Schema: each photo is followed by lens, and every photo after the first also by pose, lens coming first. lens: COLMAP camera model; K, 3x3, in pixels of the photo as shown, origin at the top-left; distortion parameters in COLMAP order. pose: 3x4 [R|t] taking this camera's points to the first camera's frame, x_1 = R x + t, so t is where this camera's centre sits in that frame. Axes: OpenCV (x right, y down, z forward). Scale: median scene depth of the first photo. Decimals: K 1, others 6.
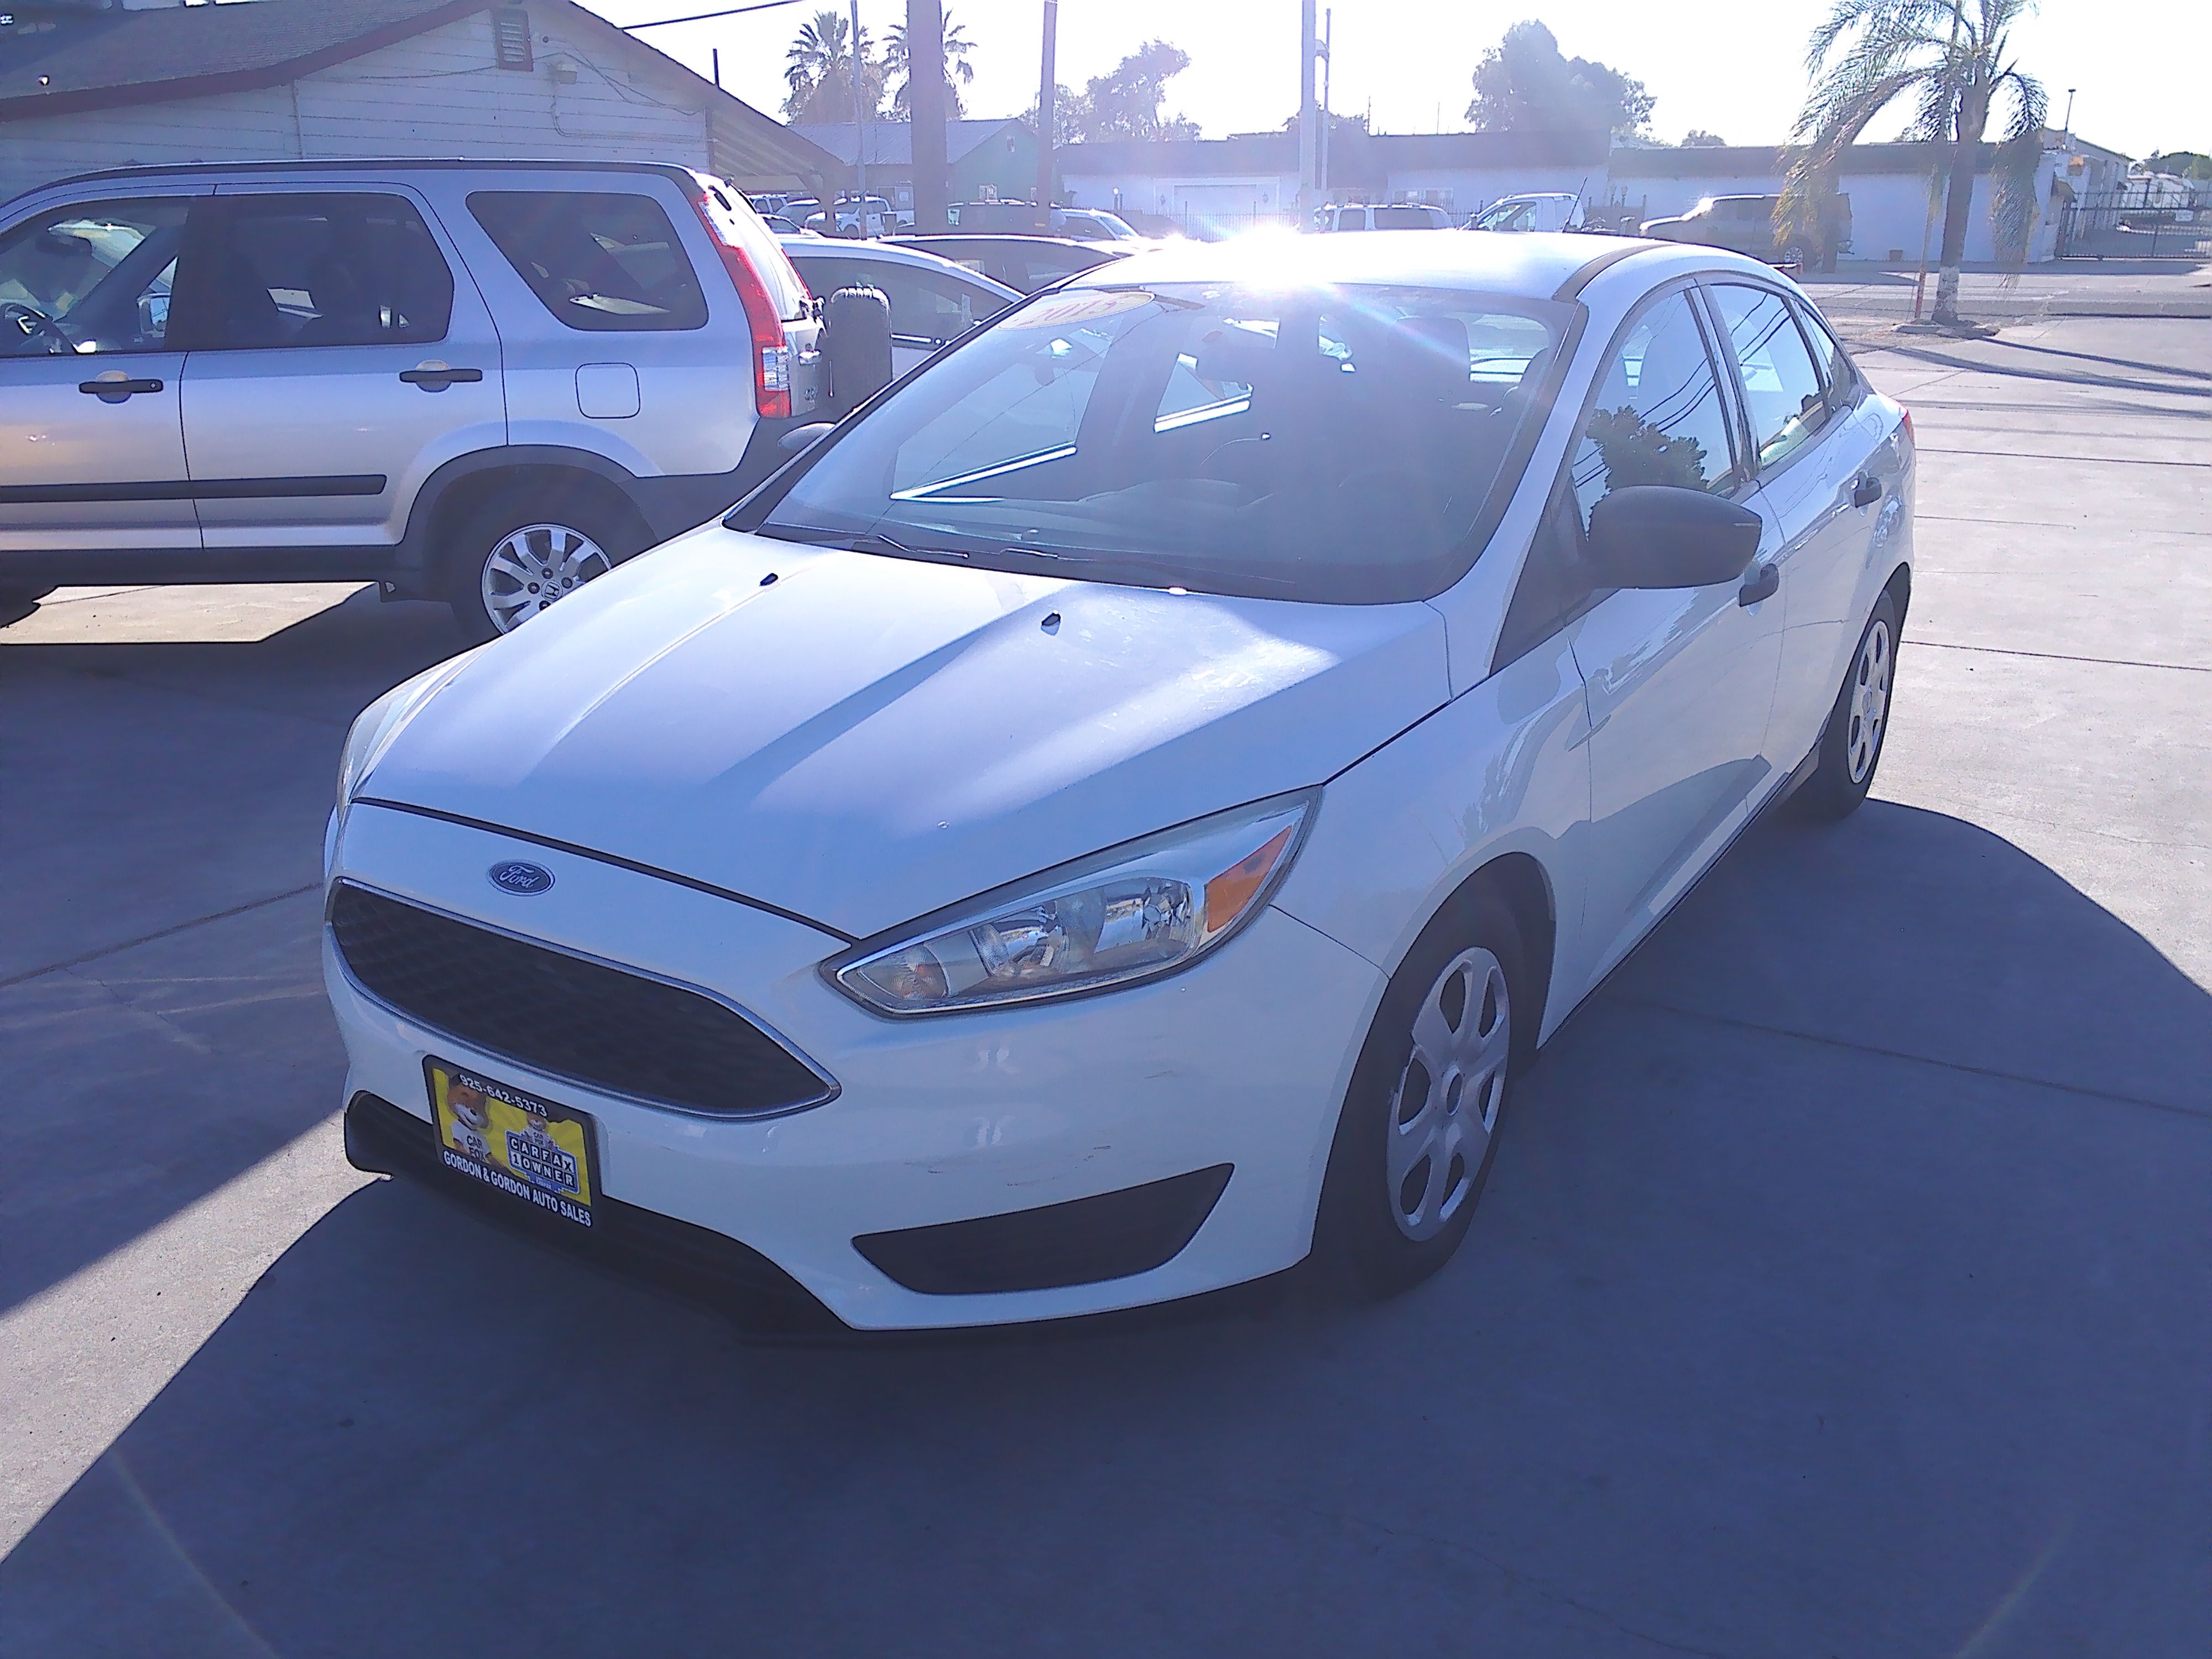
lens RADIAL K [[1745.0, 0, 1110.2], [0, 1745.0, 856.6], [0, 0, 1]] dist [0.083124, -0.172981]
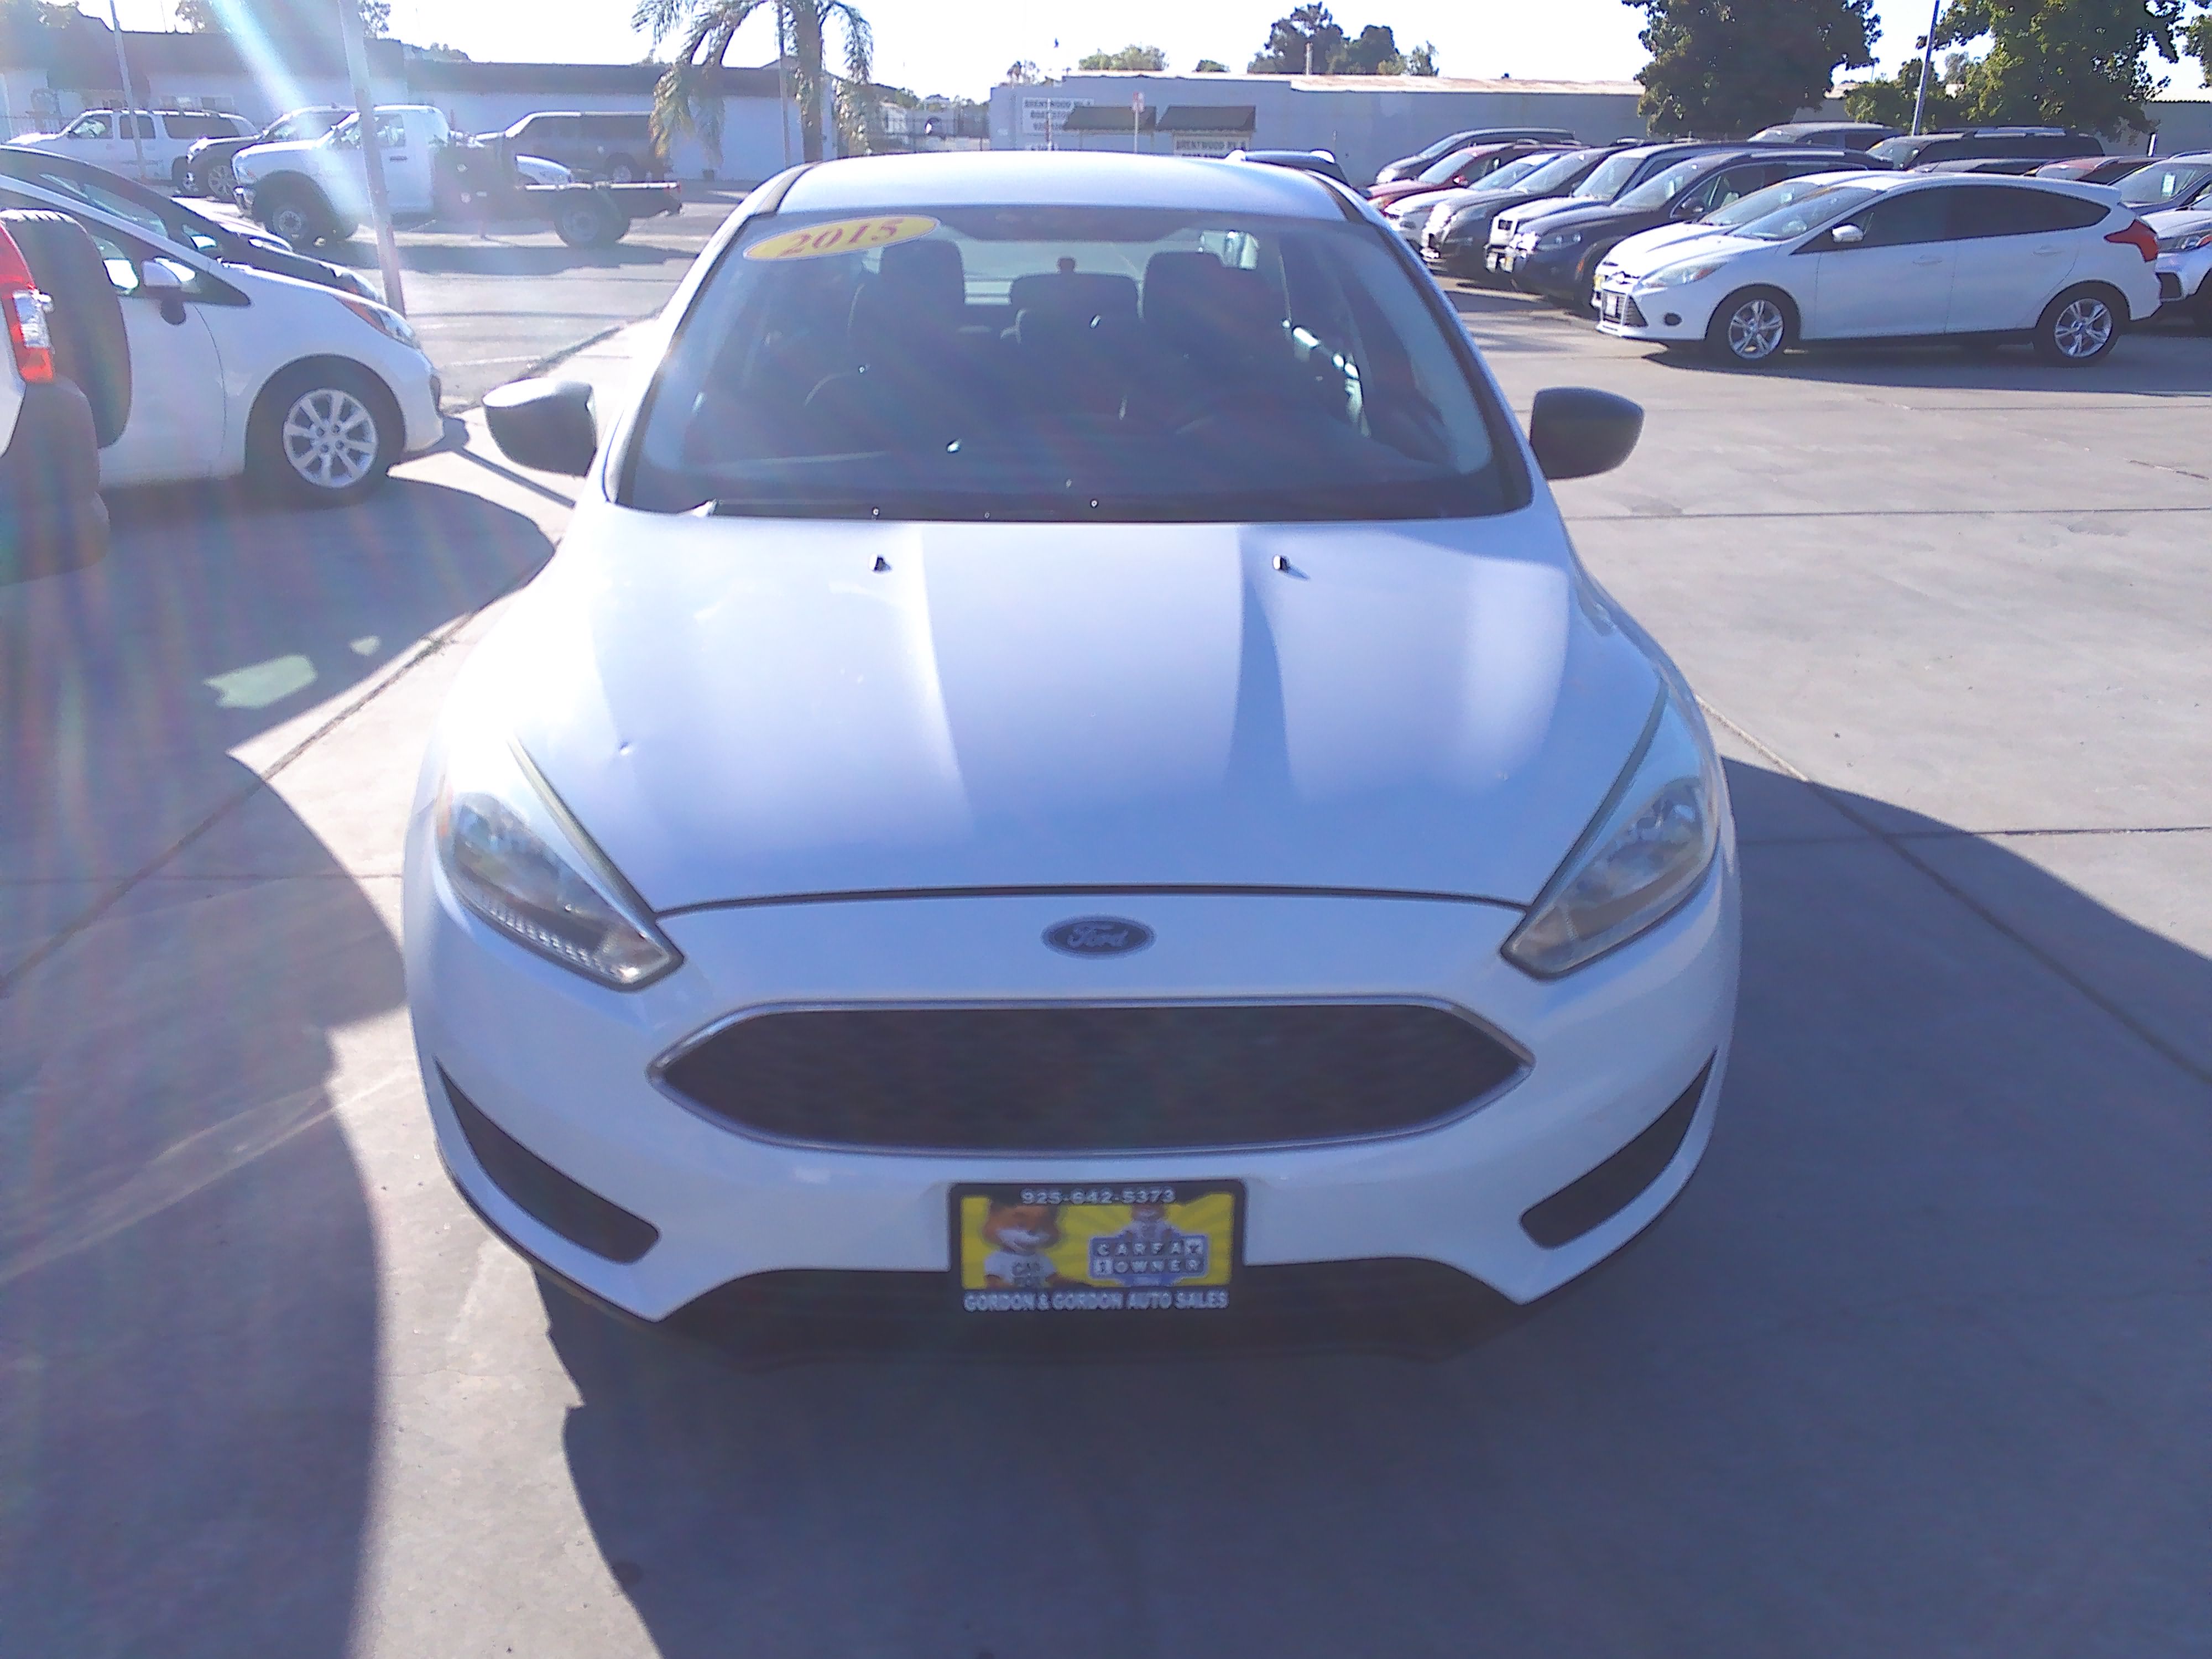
lens RADIAL K [[1706.3, 0, 1106.1], [0, 1706.3, 793.8], [0, 0, 1]] dist [0.074817, -0.062368]
pose [[0.815502, -0.196376, 0.544420, -0.746492], [0.187240, 0.979607, 0.072879, -0.111611], [-0.547629, 0.042504, 0.835641, 0.301713]]
